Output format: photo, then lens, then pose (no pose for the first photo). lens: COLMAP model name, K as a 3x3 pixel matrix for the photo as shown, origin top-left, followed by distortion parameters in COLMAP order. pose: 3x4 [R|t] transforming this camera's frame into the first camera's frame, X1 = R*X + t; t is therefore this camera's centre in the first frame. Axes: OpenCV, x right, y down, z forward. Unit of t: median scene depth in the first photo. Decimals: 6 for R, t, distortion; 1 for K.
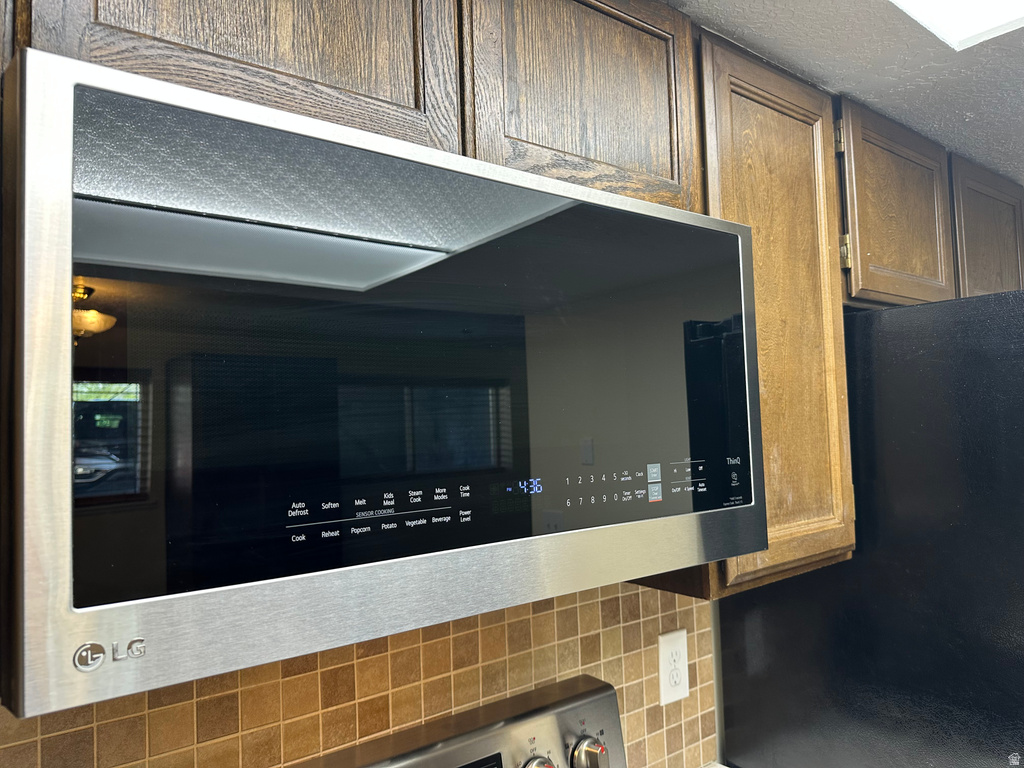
lens RADIAL K [[722.6, 0, 510.5], [0, 722.6, 390.7], [0, 0, 1]] dist [0.047349, -0.064503]
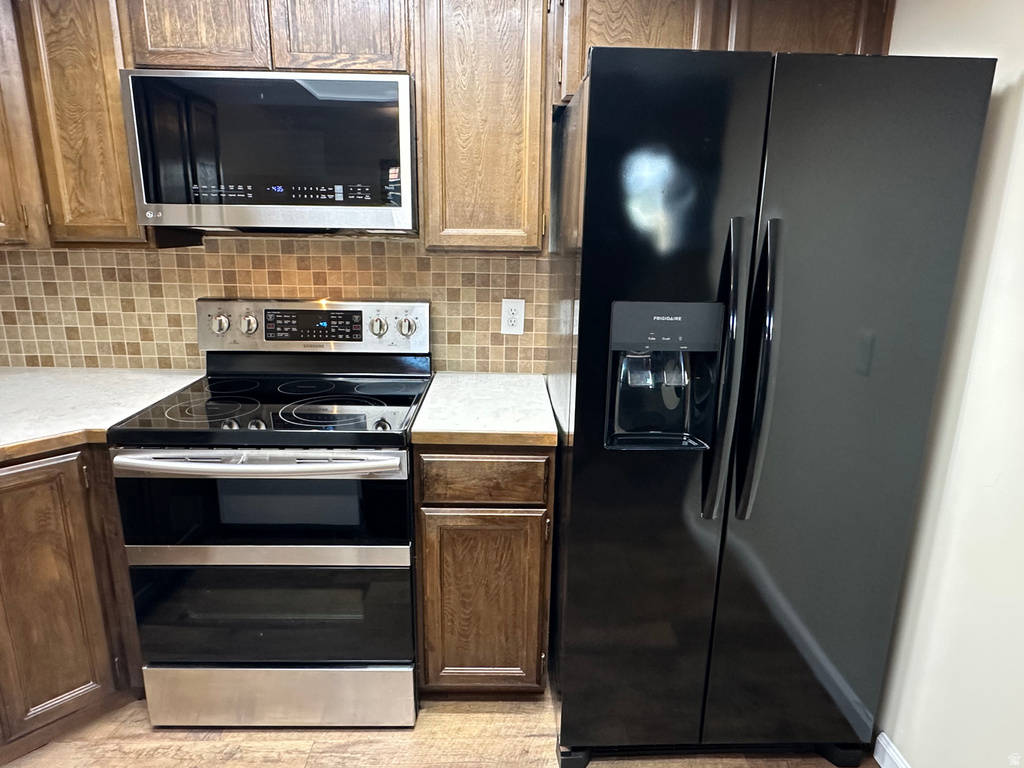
lens RADIAL K [[636.3, 0, 515.0], [0, 636.3, 385.7], [0, 0, 1]] dist [-0.004952, 0.002686]
pose [[0.806596, 0.190906, -0.559427, 1.460494], [-0.012662, 0.951774, 0.306538, 0.053228], [0.590968, -0.240168, 0.770115, -0.383428]]
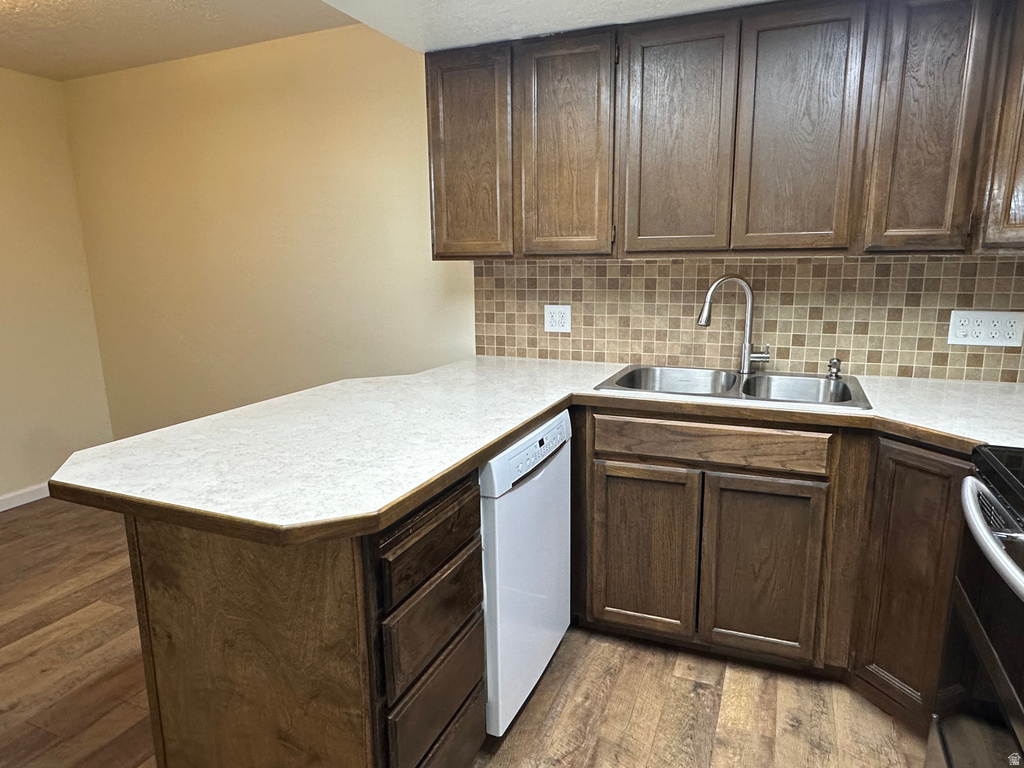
lens RADIAL K [[636.3, 0, 514.6], [0, 636.3, 390.0], [0, 0, 1]] dist [-0.004952, 0.002686]
pose [[-0.873282, 0.131979, -0.468999, 1.339466], [0.052752, 0.982566, 0.178274, 0.212058], [0.484350, 0.130943, -0.865019, 0.812325]]
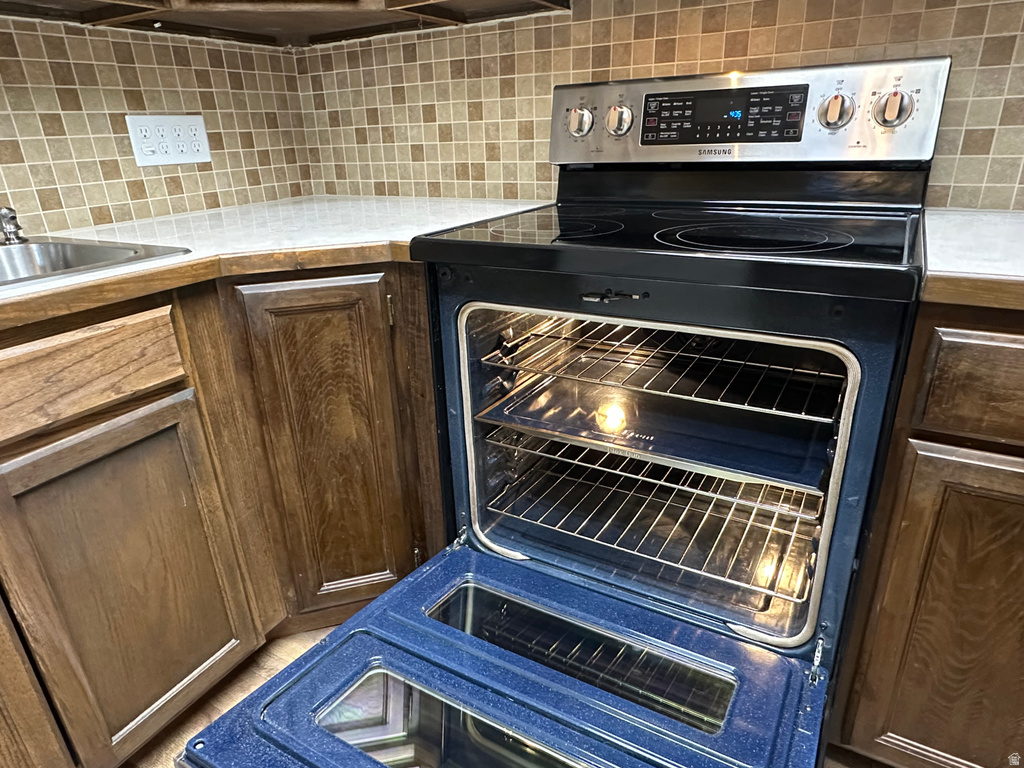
lens RADIAL K [[636.3, 0, 508.4], [0, 636.3, 389.8], [0, 0, 1]] dist [-0.004952, 0.002686]
pose [[0.377928, 0.360693, -0.852685, 0.905305], [0.066859, 0.907953, 0.413705, 0.418730], [0.923418, -0.213360, 0.319025, -0.066872]]
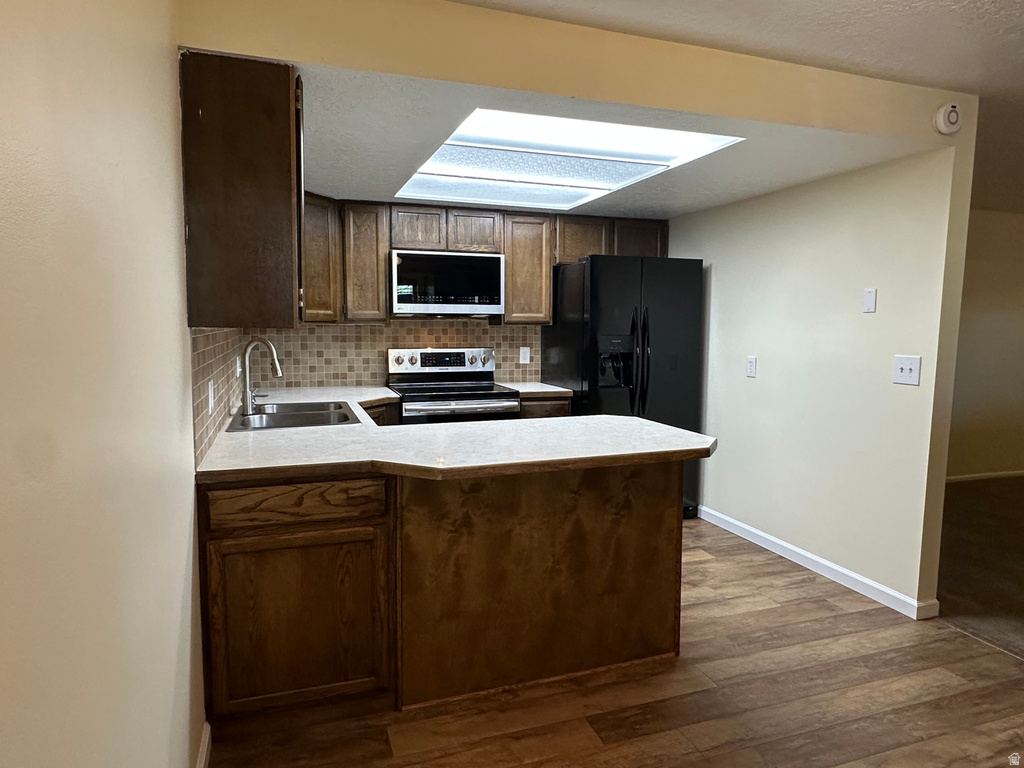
lens RADIAL K [[636.3, 0, 512.1], [0, 636.3, 388.0], [0, 0, 1]] dist [-0.004952, 0.002686]
pose [[0.946515, 0.064864, -0.316074, 1.582768], [-0.017146, 0.988313, 0.151474, 0.030675], [0.322205, -0.137953, 0.936565, -2.901445]]
